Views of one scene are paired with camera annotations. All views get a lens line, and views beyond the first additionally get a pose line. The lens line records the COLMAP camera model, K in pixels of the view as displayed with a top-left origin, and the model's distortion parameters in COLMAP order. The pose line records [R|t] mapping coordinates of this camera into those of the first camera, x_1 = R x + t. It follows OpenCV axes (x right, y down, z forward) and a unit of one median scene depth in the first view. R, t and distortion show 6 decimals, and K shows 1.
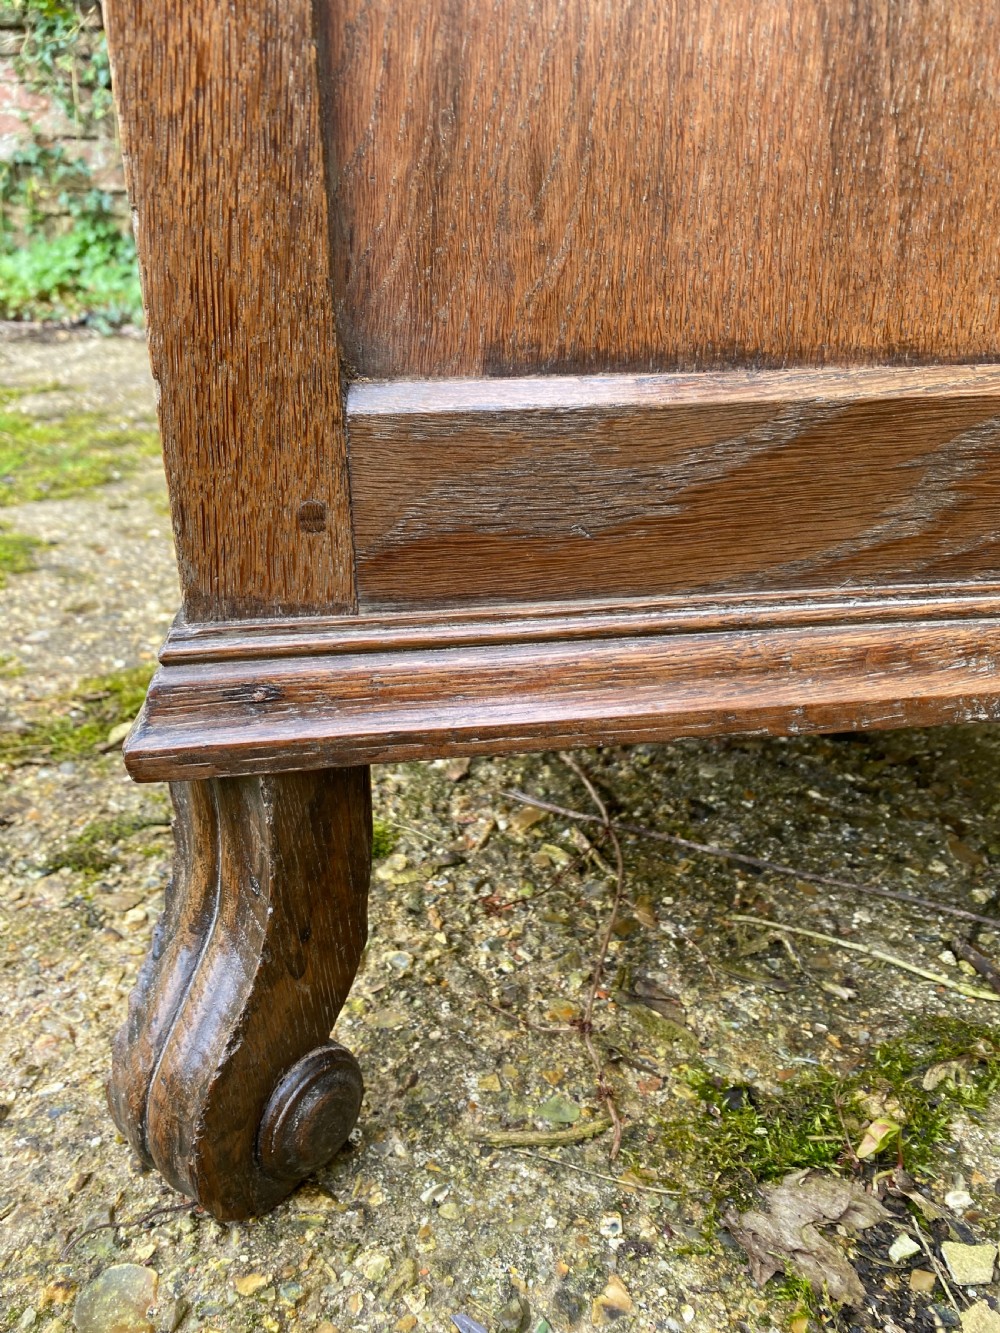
lens RADIAL K [[1020.5, 0, 497.5], [0, 1020.5, 663.8], [0, 0, 1]] dist [0.016351, -0.007641]
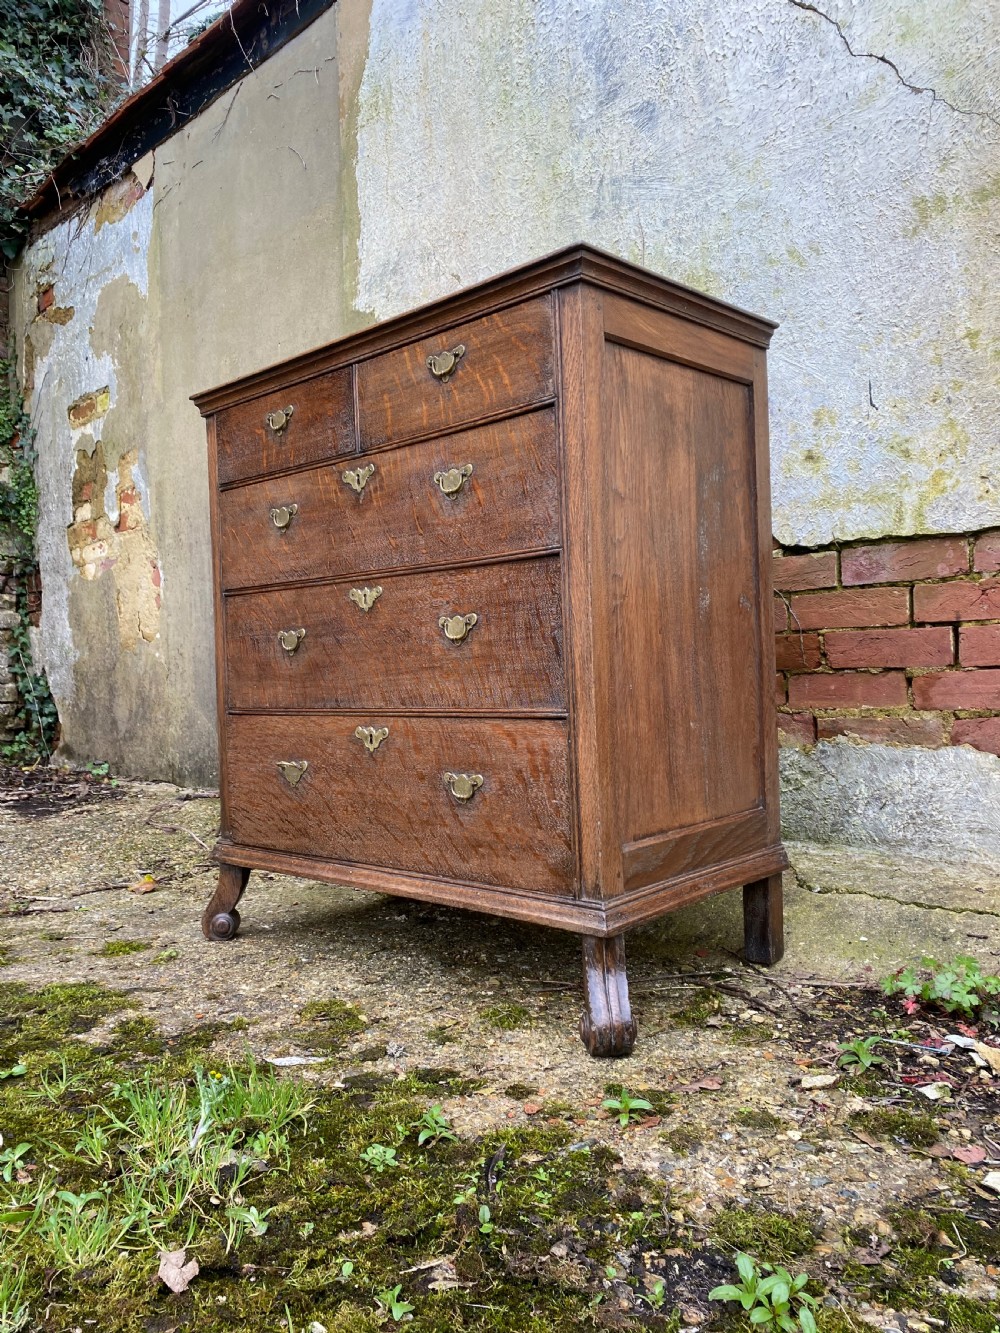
lens RADIAL K [[1020.5, 0, 491.0], [0, 1020.5, 668.5], [0, 0, 1]] dist [0.016351, -0.007641]
pose [[0.767022, -0.029297, 0.640952, -2.455616], [0.266372, 0.923342, -0.276560, 0.084523], [-0.583716, 0.382859, 0.716027, -1.641670]]
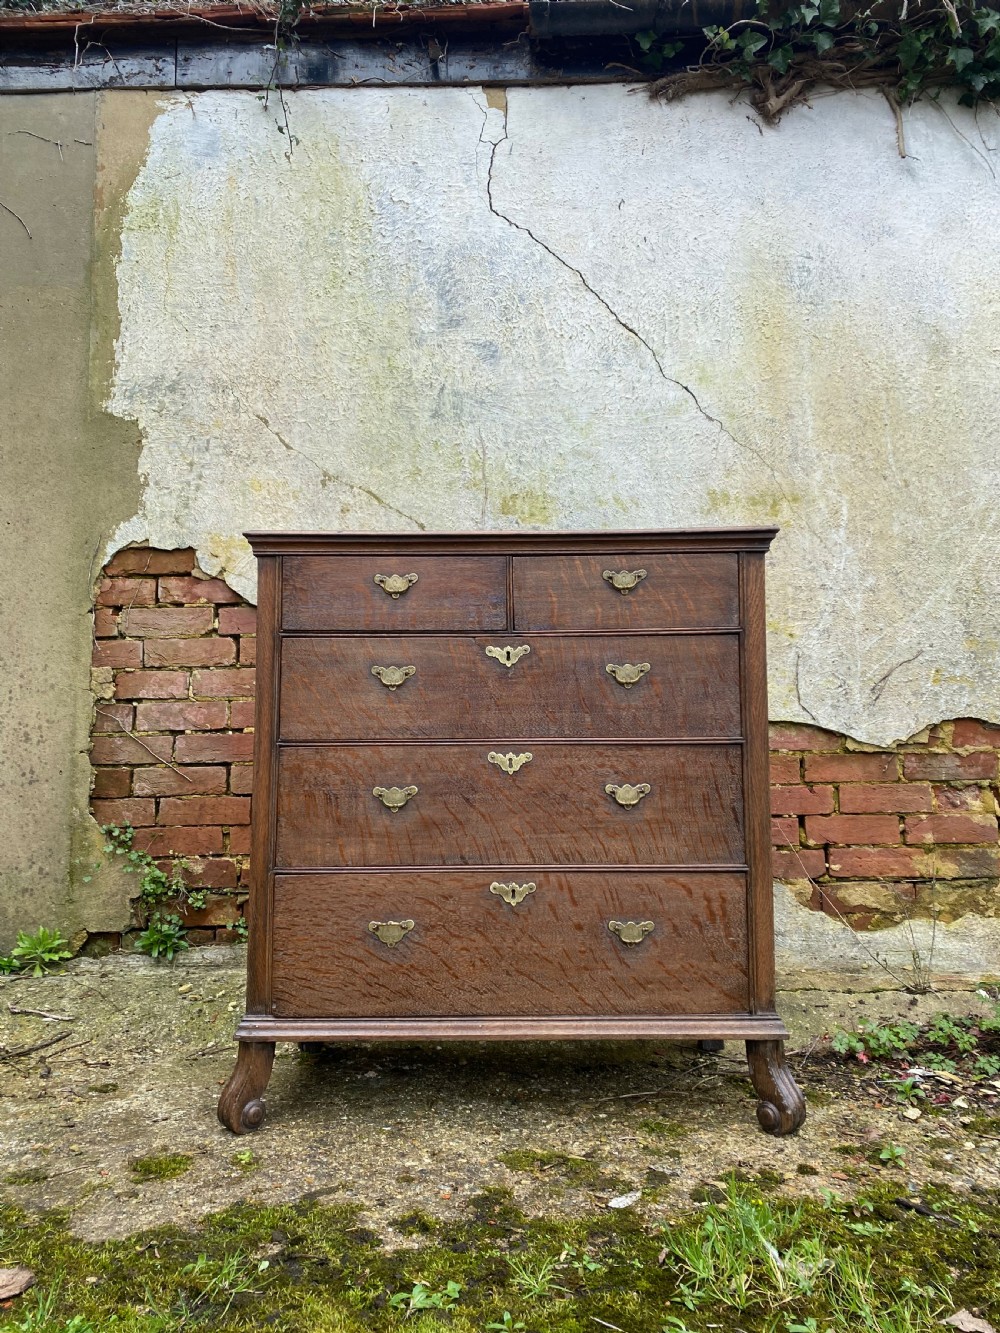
lens RADIAL K [[1020.5, 0, 504.7], [0, 1020.5, 649.5], [0, 0, 1]] dist [0.016351, -0.007641]
pose [[0.124136, 0.100732, 0.987139, -4.588174], [0.366847, 0.919689, -0.139981, -1.204186], [-0.921962, 0.379506, 0.077213, 0.809258]]
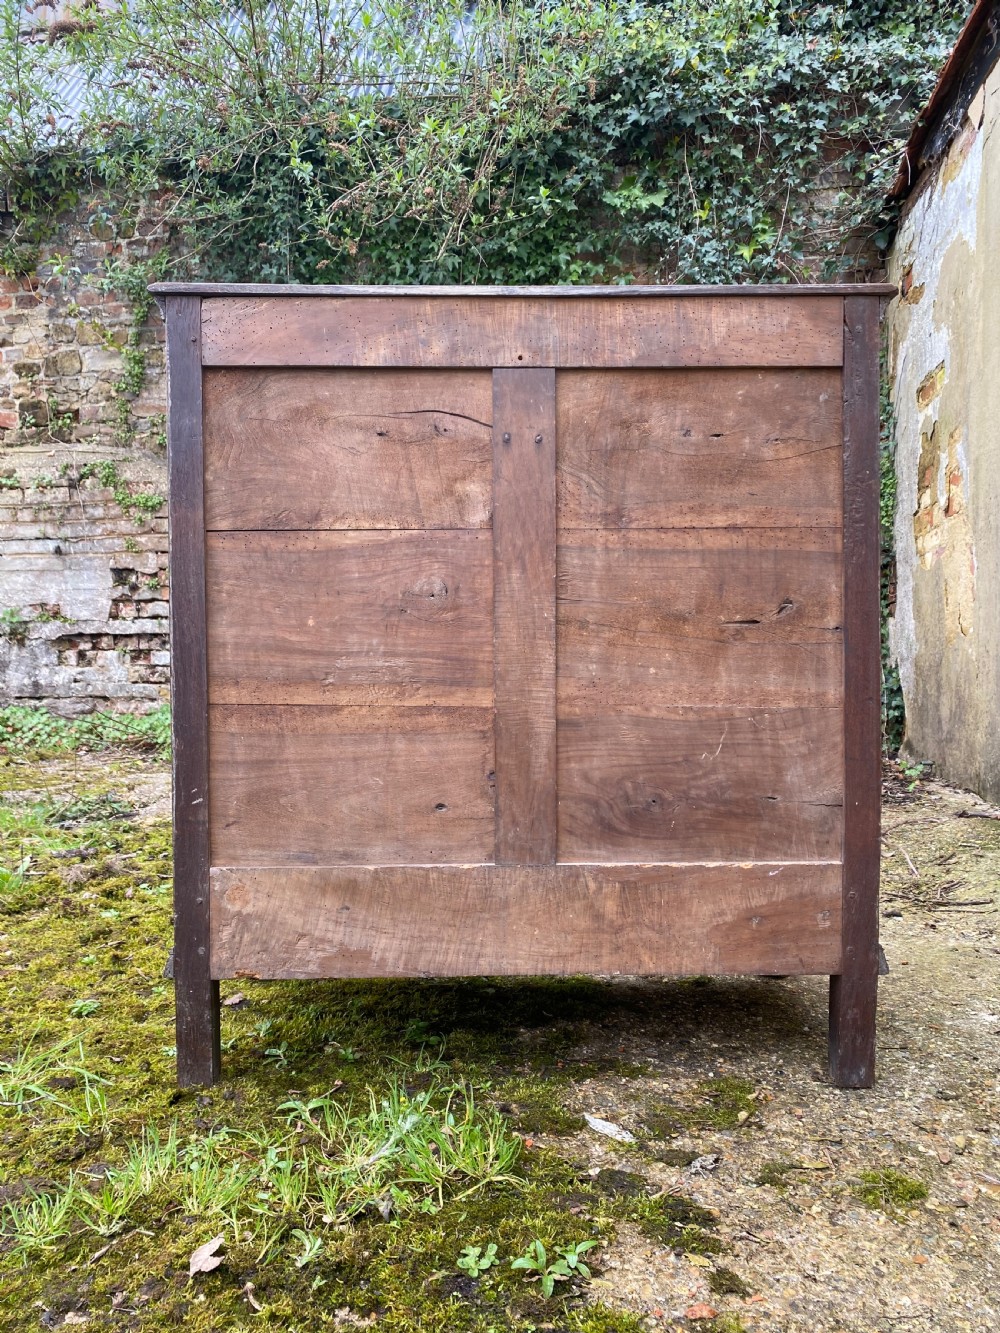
lens RADIAL K [[1020.5, 0, 491.3], [0, 1020.5, 673.4], [0, 0, 1]] dist [0.016351, -0.007641]
pose [[0.967833, -0.010864, -0.251358, -0.525775], [-0.079722, 0.934342, -0.347345, -0.004734], [0.238628, 0.356211, 0.903421, -1.731289]]
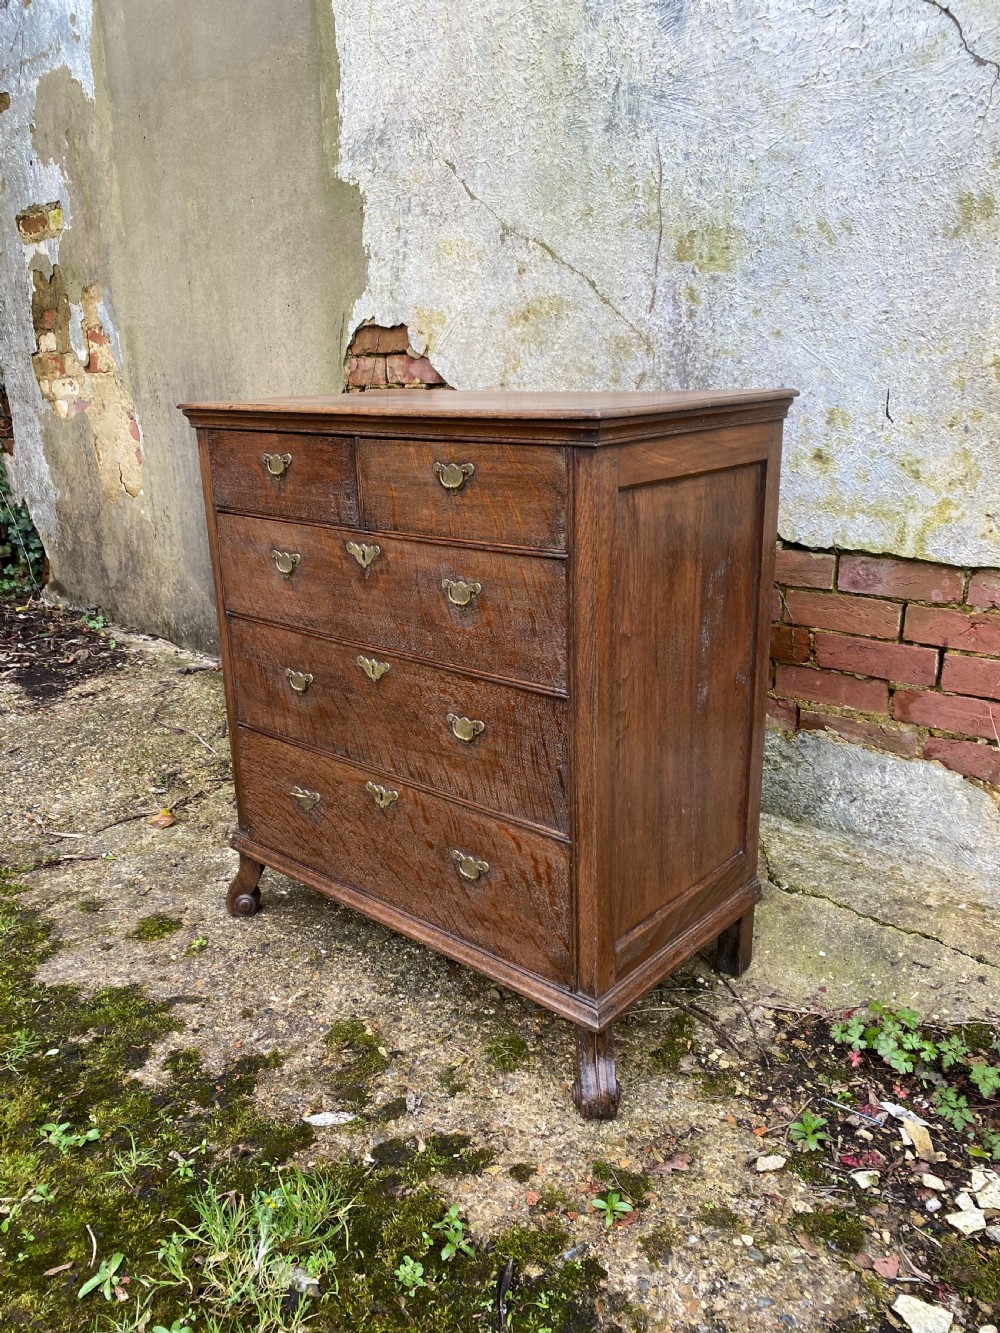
lens RADIAL K [[1020.5, 0, 495.2], [0, 1020.5, 671.0], [0, 0, 1]] dist [0.016351, -0.007641]
pose [[0.753301, -0.207459, 0.624098, -2.450653], [0.262755, 0.964856, 0.003580, -1.238132], [-0.602908, 0.161288, 0.781338, -2.075528]]
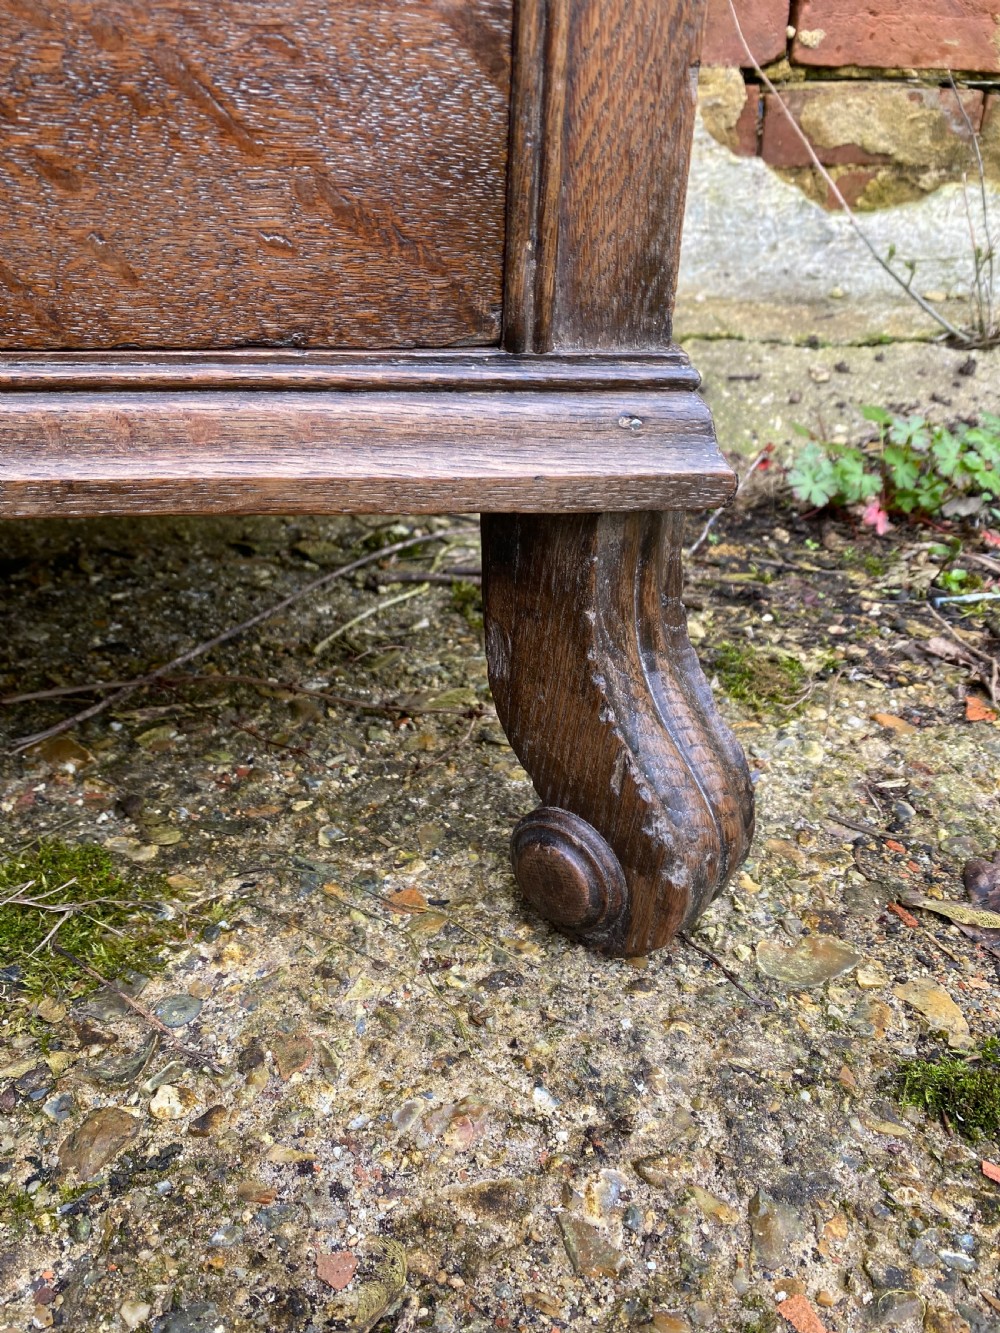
lens RADIAL K [[1020.5, 0, 495.5], [0, 1020.5, 665.0], [0, 0, 1]] dist [0.016351, -0.007641]
pose [[-0.010925, -0.457247, 0.889273, -0.876249], [0.341957, 0.833998, 0.433027, -0.177592], [-0.939652, 0.308824, 0.147247, 0.746521]]
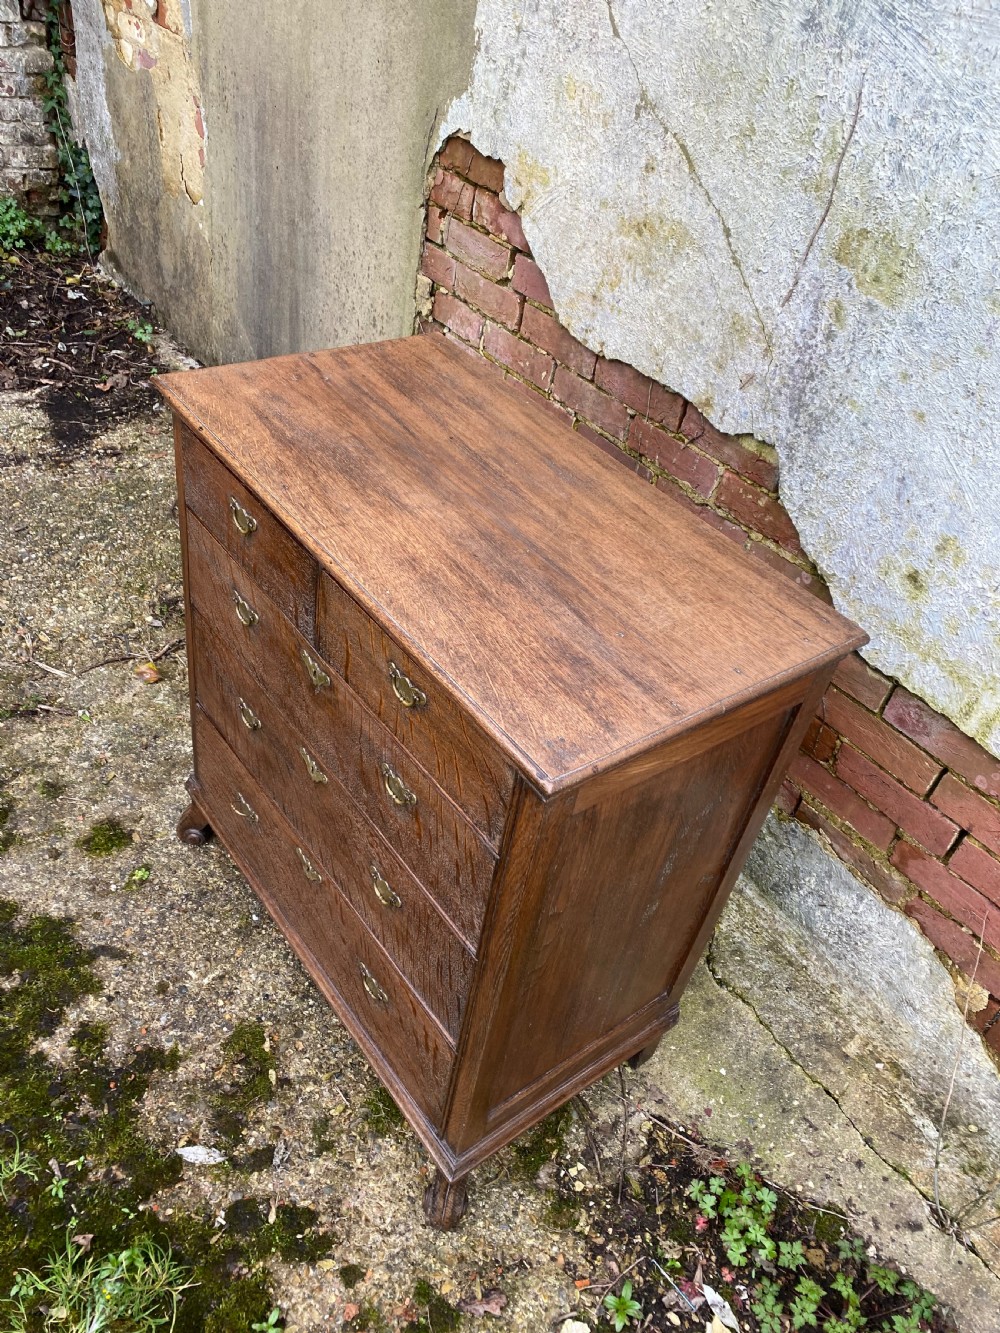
lens RADIAL K [[1020.5, 0, 493.3], [0, 1020.5, 672.9], [0, 0, 1]] dist [0.016351, -0.007641]
pose [[0.853245, -0.228569, 0.468752, -1.407128], [0.049300, 0.930164, 0.363820, -2.949917], [-0.519174, -0.287318, 0.804926, -1.830496]]
